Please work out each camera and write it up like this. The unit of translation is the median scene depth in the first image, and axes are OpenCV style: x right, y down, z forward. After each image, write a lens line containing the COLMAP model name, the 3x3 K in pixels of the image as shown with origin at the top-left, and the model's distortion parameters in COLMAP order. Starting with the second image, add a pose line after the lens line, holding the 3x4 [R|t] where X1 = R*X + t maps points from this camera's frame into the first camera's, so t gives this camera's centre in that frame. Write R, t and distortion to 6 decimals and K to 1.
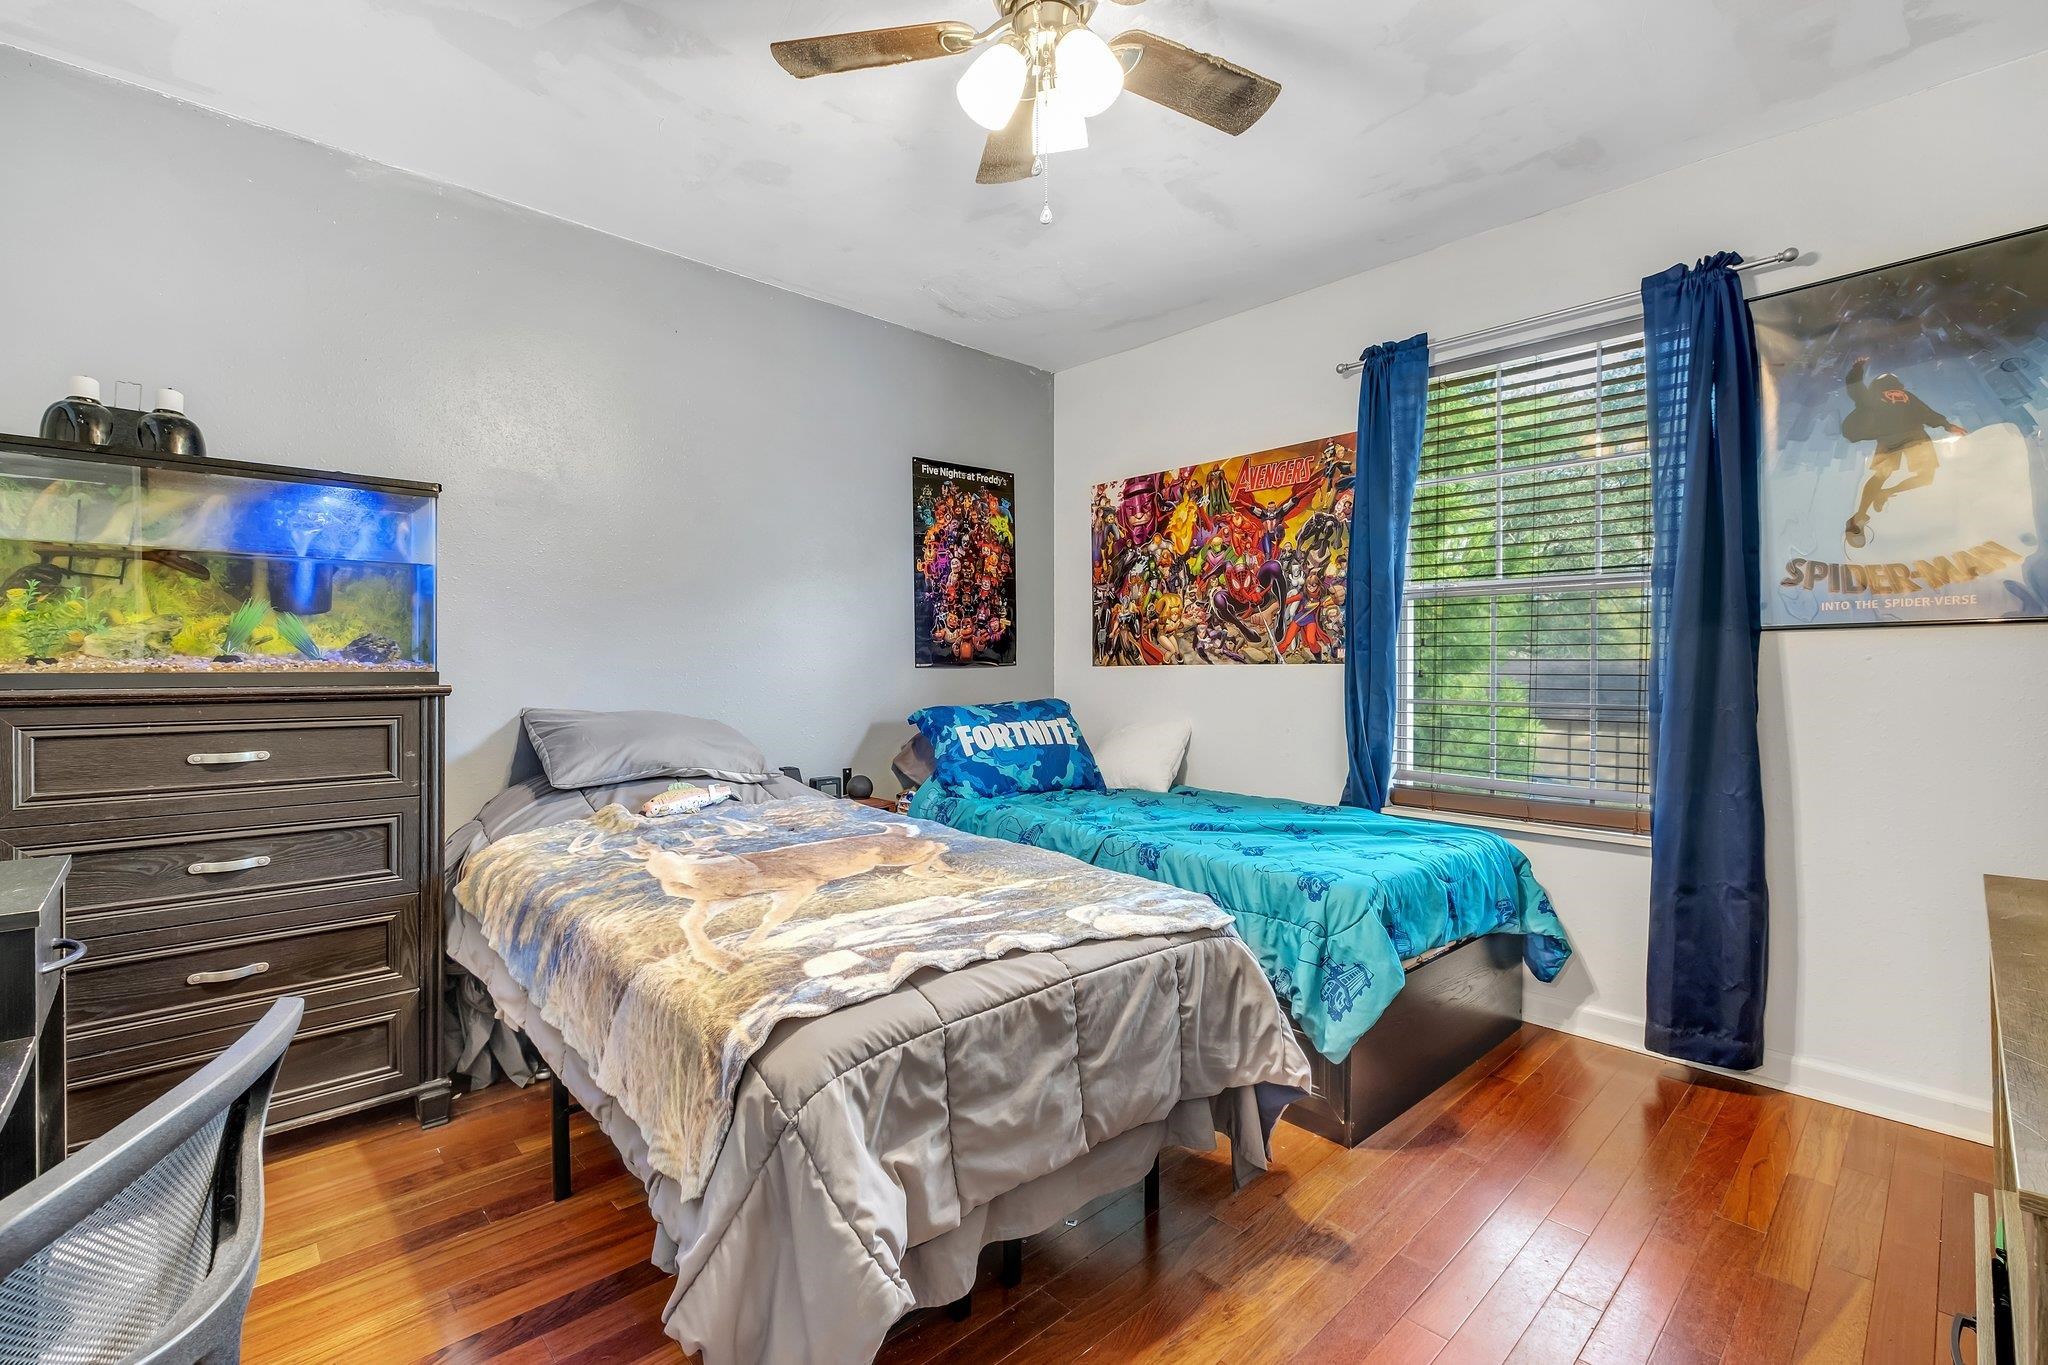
lens RADIAL K [[894.2, 0, 1012.1], [0, 894.2, 678.4], [0, 0, 1]] dist [-0.006469, -0.000686]
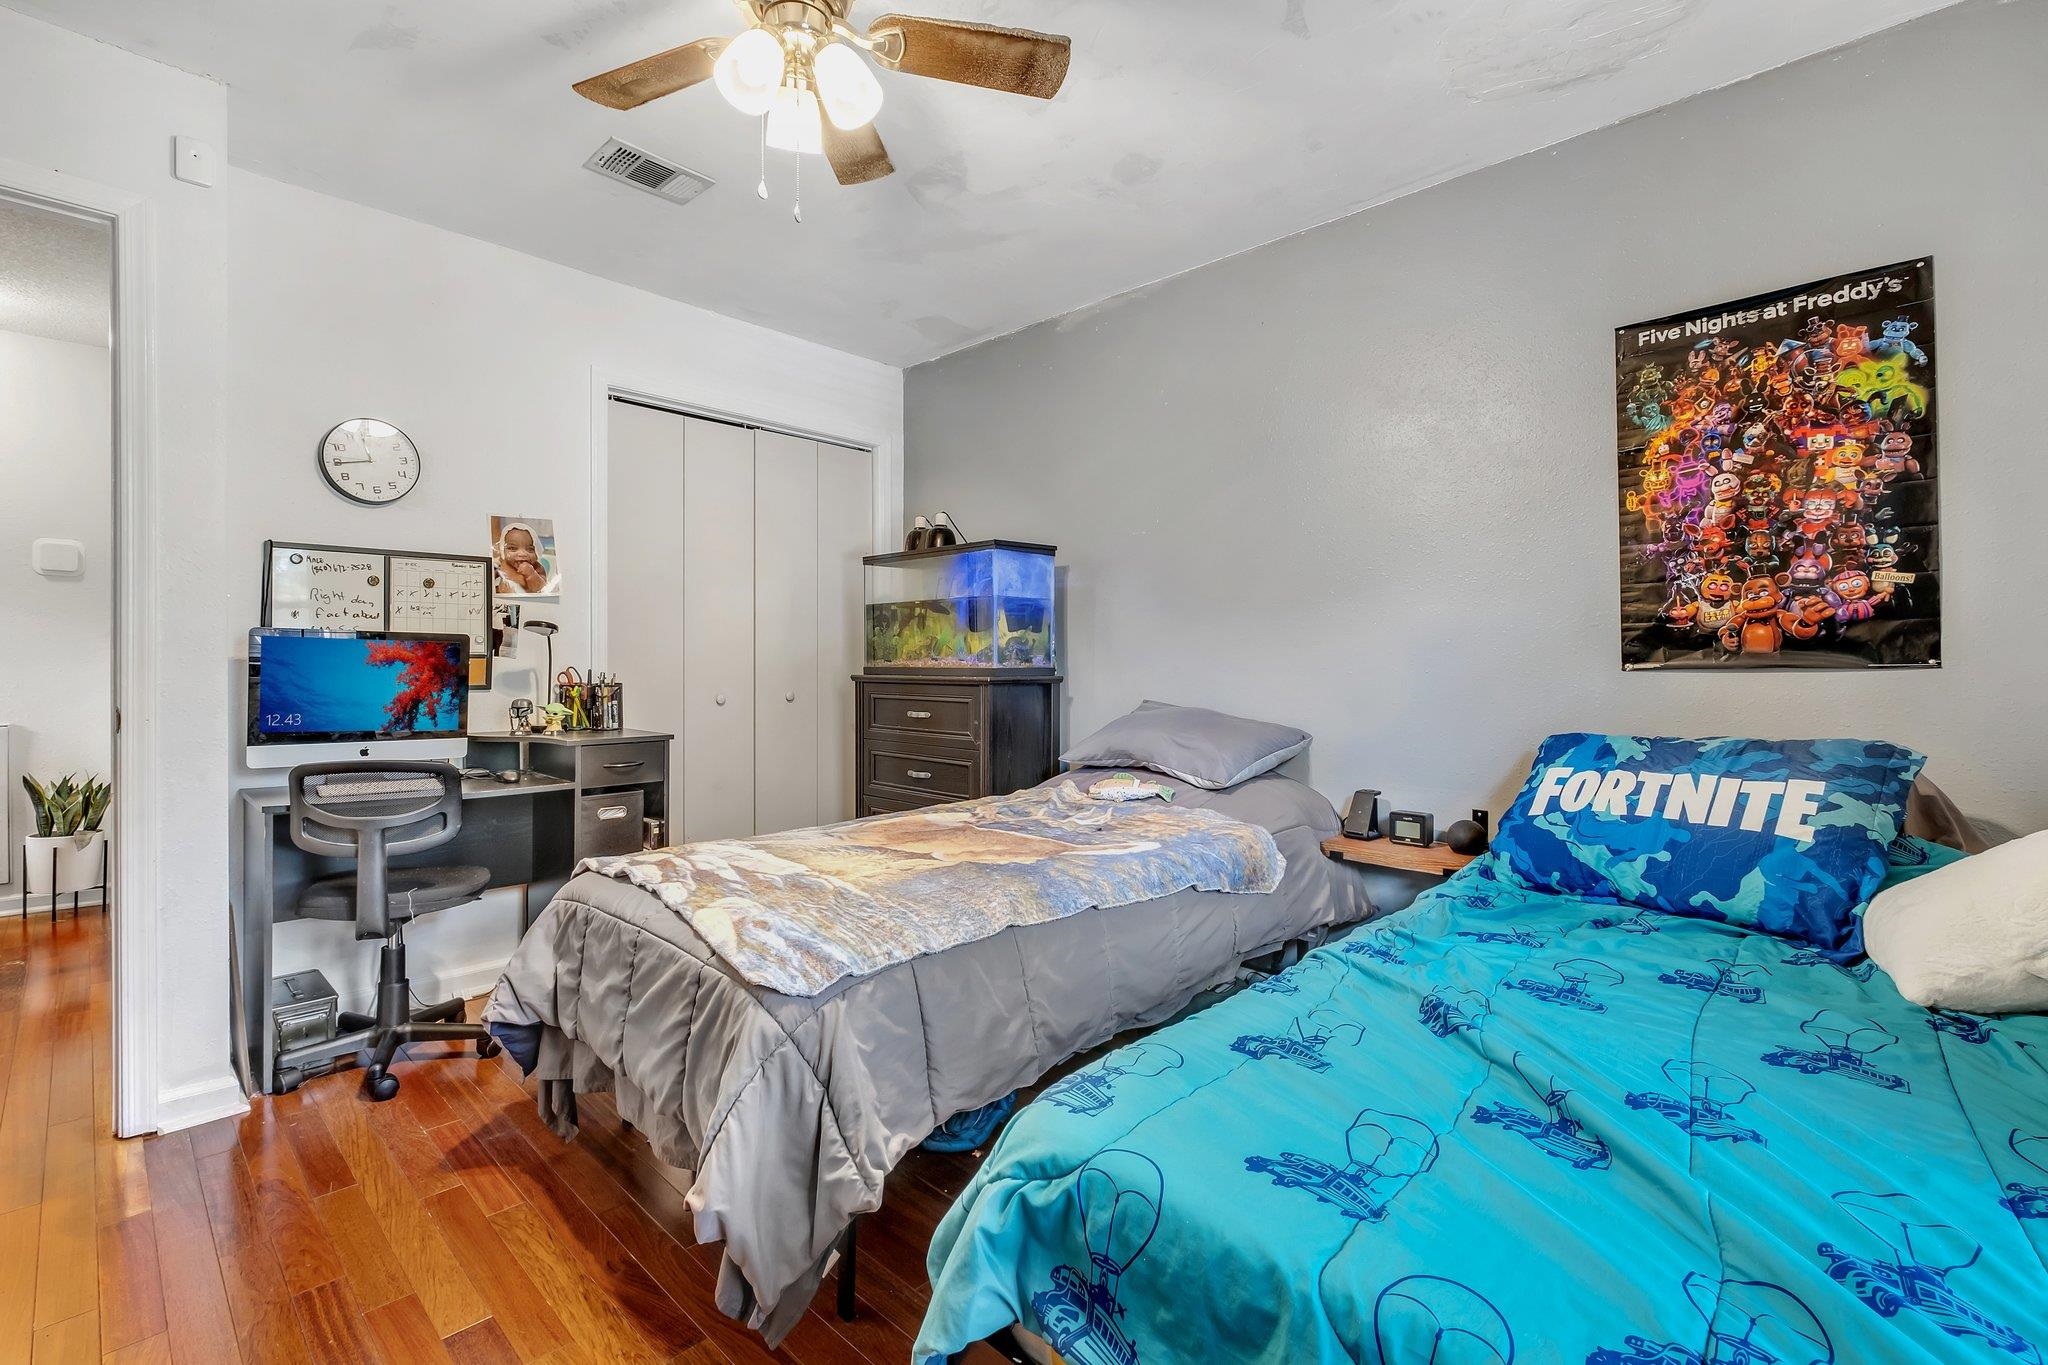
lens RADIAL K [[894.2, 0, 1014.8], [0, 894.2, 675.7], [0, 0, 1]] dist [-0.006469, -0.000686]
pose [[0.042522, 0.015279, -0.998979, 0.471449], [-0.023020, 0.999633, 0.014309, -0.007070], [0.998830, 0.022388, 0.042859, 0.542079]]
